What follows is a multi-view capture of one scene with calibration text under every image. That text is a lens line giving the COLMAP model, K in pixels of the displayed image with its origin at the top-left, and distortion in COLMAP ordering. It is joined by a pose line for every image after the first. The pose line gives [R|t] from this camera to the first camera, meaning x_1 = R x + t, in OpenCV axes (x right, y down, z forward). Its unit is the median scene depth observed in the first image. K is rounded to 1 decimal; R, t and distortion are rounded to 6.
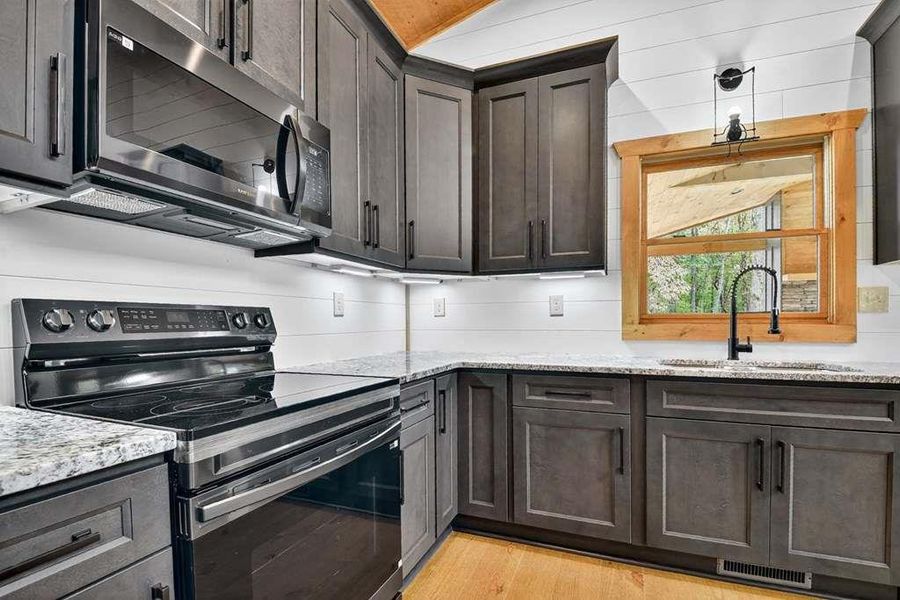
lens RADIAL K [[415.3, 0, 461.1], [0, 415.3, 326.2], [0, 0, 1]] dist [-0.012720, -0.002709]
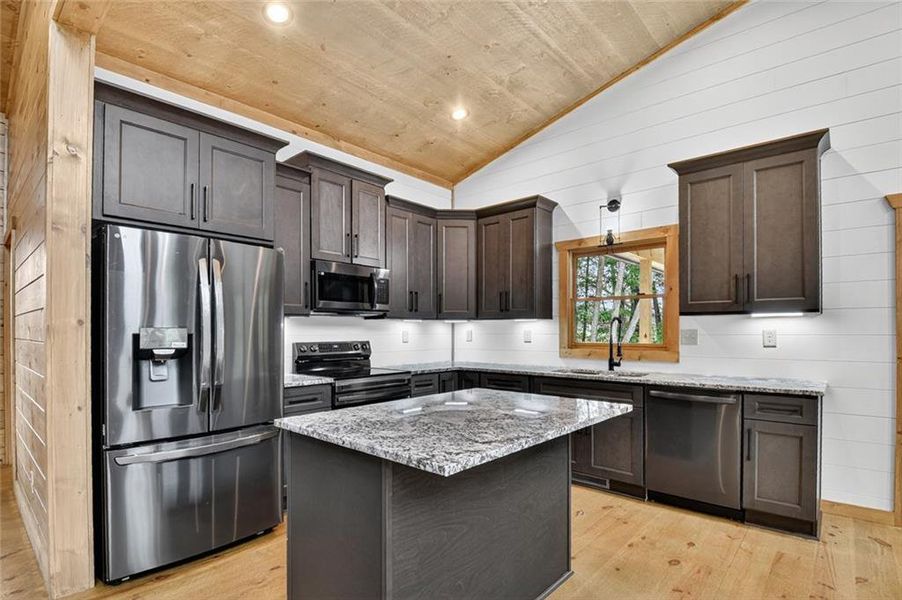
lens RADIAL K [[452.6, 0, 466.8], [0, 452.6, 327.0], [0, 0, 1]] dist [-0.008339, -0.009164]
pose [[0.943816, 0.000343, -0.330471, 0.727056], [-0.006187, 0.999843, -0.016632, -0.066149], [0.330413, 0.017742, 0.943670, -0.997478]]
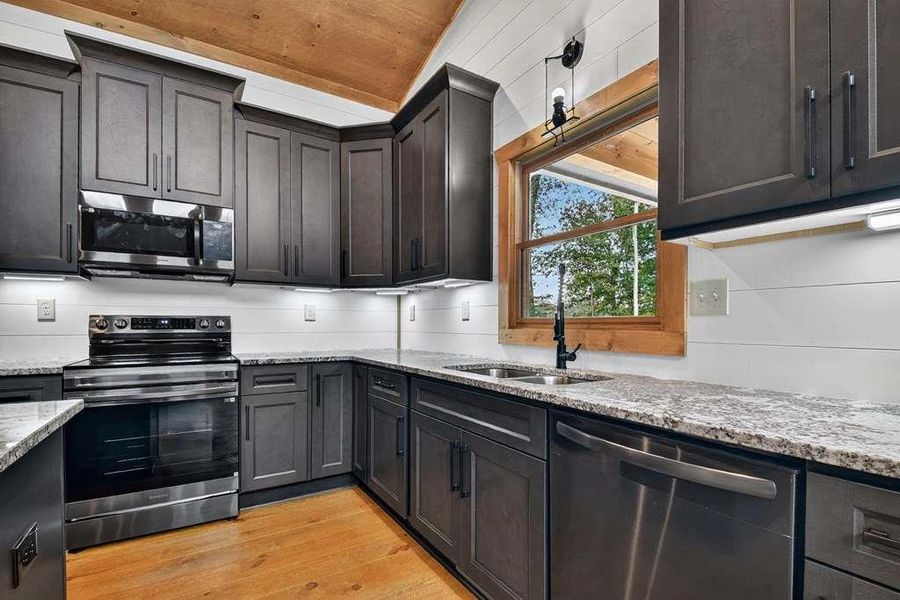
lens RADIAL K [[415.3, 0, 469.9], [0, 415.3, 332.4], [0, 0, 1]] dist [-0.012720, -0.002709]
pose [[0.812181, 0.014810, -0.583218, 1.043661], [-0.011055, 0.999889, 0.009996, -0.004909], [0.583301, -0.001671, 0.812255, 0.147479]]
